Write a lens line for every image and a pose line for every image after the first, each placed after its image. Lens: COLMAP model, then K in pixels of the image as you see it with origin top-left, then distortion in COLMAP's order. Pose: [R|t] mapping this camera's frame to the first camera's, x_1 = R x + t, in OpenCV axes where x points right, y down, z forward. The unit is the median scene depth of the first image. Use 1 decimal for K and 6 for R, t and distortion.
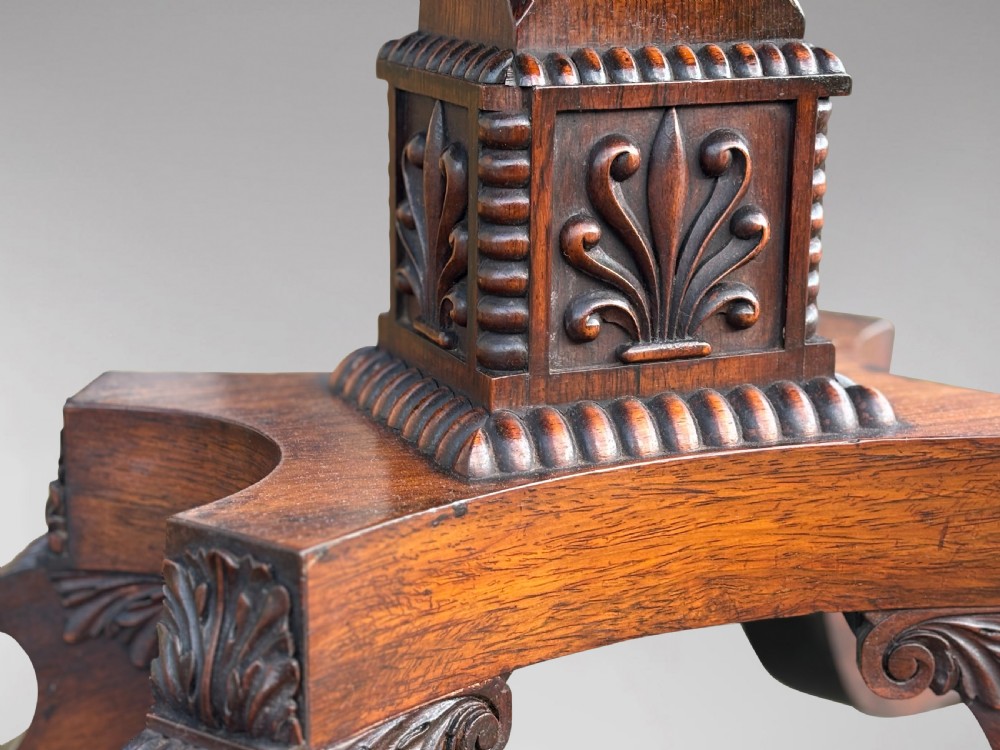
lens RADIAL K [[1934.9, 0, 500.0], [0, 1934.9, 375.0], [0, 0, 1]] dist [0.228398, -0.336585]
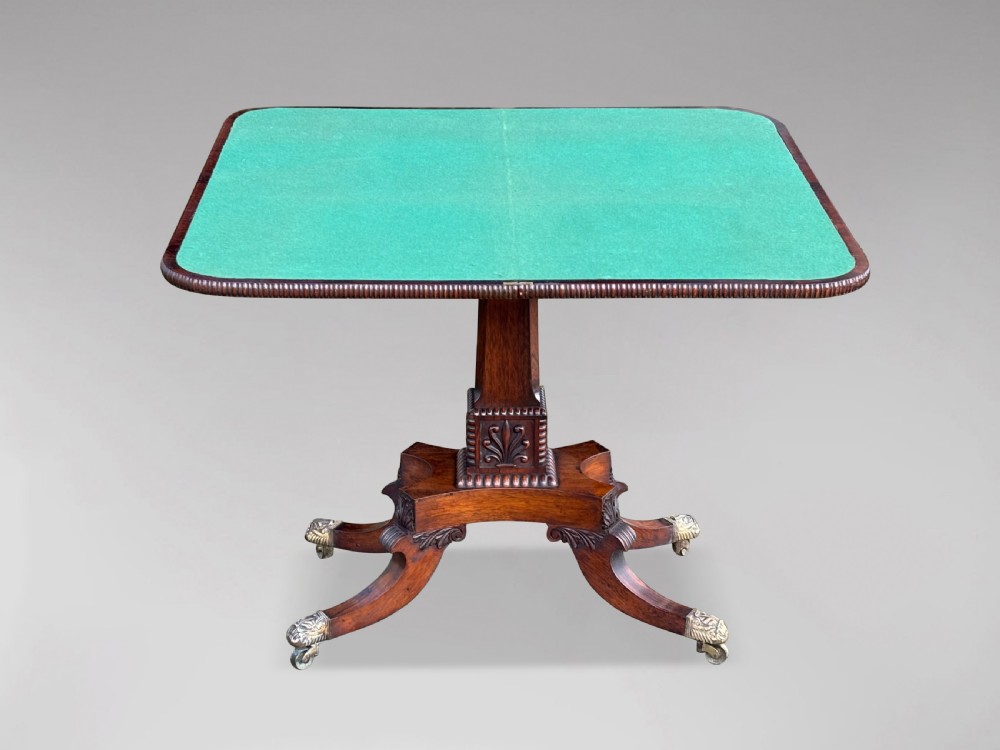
lens RADIAL K [[1934.9, 0, 500.0], [0, 1934.9, 375.0], [0, 0, 1]] dist [0.228398, -0.336585]
pose [[0.922330, 0.138747, -0.360633, 1.838539], [-0.090896, 0.985026, 0.146501, -0.971544], [0.375559, -0.102342, 0.921131, -3.557297]]
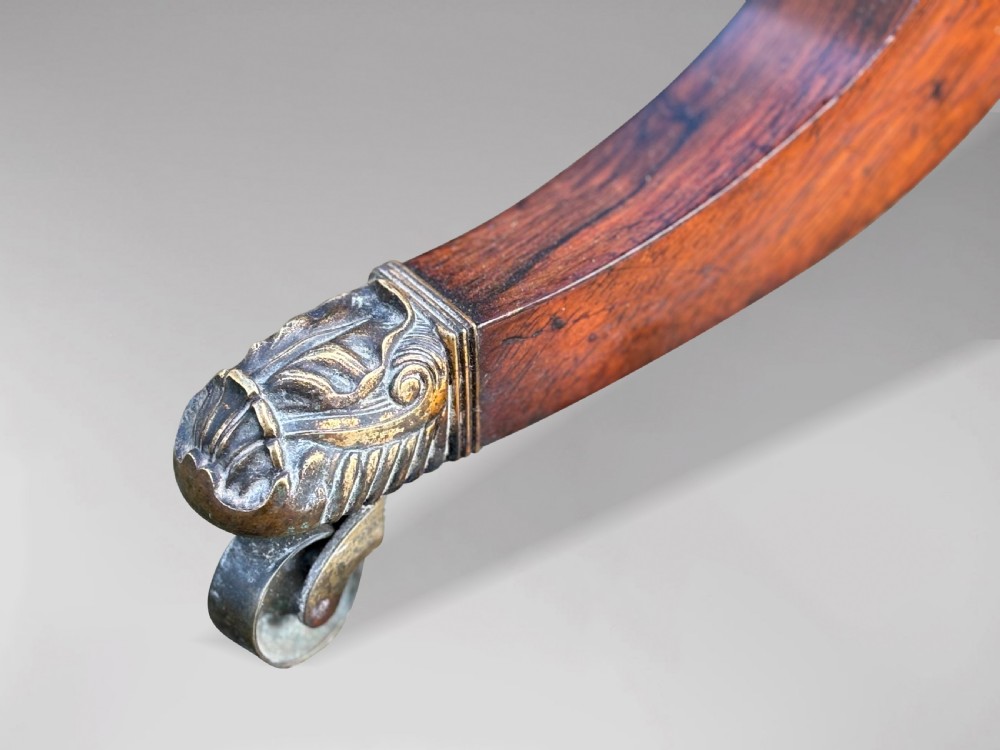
lens RADIAL K [[1934.9, 0, 500.0], [0, 1934.9, 375.0], [0, 0, 1]] dist [0.228398, -0.336585]
pose [[0.964106, 0.163172, -0.209464, -0.090455], [-0.078088, 0.928244, 0.363684, 0.161448], [0.253777, -0.334273, 0.907667, 0.117825]]
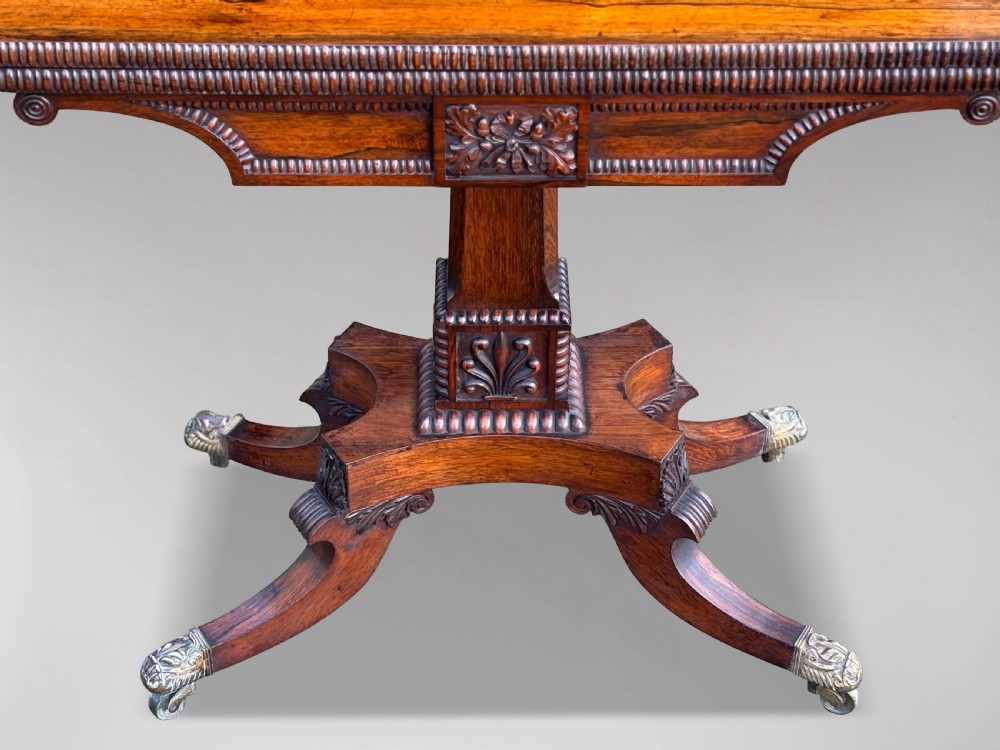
lens RADIAL K [[2019.5, 0, 494.6], [0, 2019.5, 369.3], [0, 0, 1]] dist [0.275995, -1.061959]
pose [[0.919748, 0.238601, -0.311663, 1.035359], [-0.094659, 0.905424, 0.413820, -1.335238], [0.380925, -0.351108, 0.855347, -1.623774]]
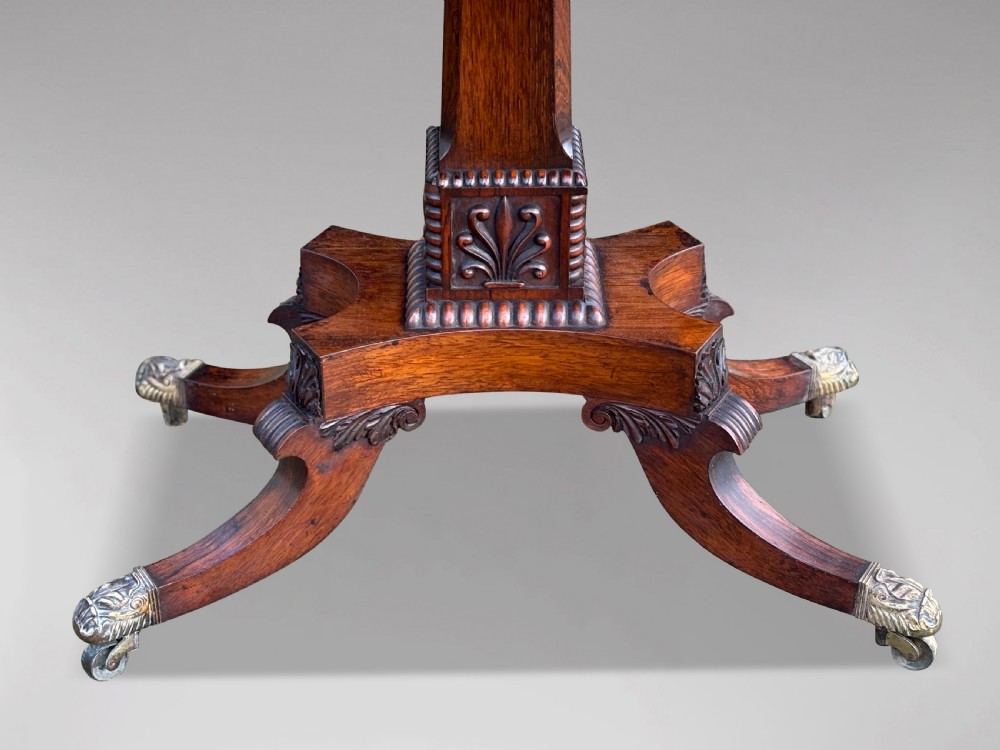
lens RADIAL K [[2019.5, 0, 494.6], [0, 2019.5, 369.3], [0, 0, 1]] dist [0.275995, -1.061959]
pose [[0.922177, 0.196944, -0.332871, 0.969967], [-0.090049, 0.946323, 0.310427, -0.720789], [0.376140, -0.256294, 0.890411, -1.347548]]
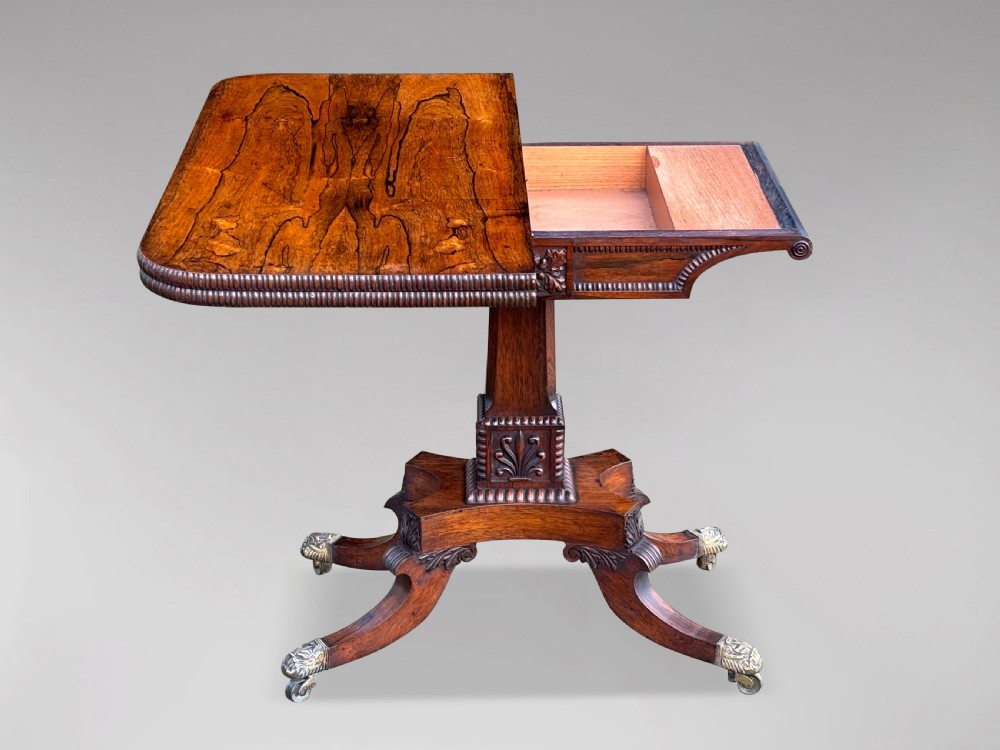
lens RADIAL K [[1934.9, 0, 500.0], [0, 1934.9, 375.0], [0, 0, 1]] dist [0.228398, -0.336585]
pose [[0.923390, 0.143608, -0.355987, 1.639905], [-0.088551, 0.982061, 0.166481, -1.013901], [0.373509, -0.122204, 0.919542, -3.183648]]
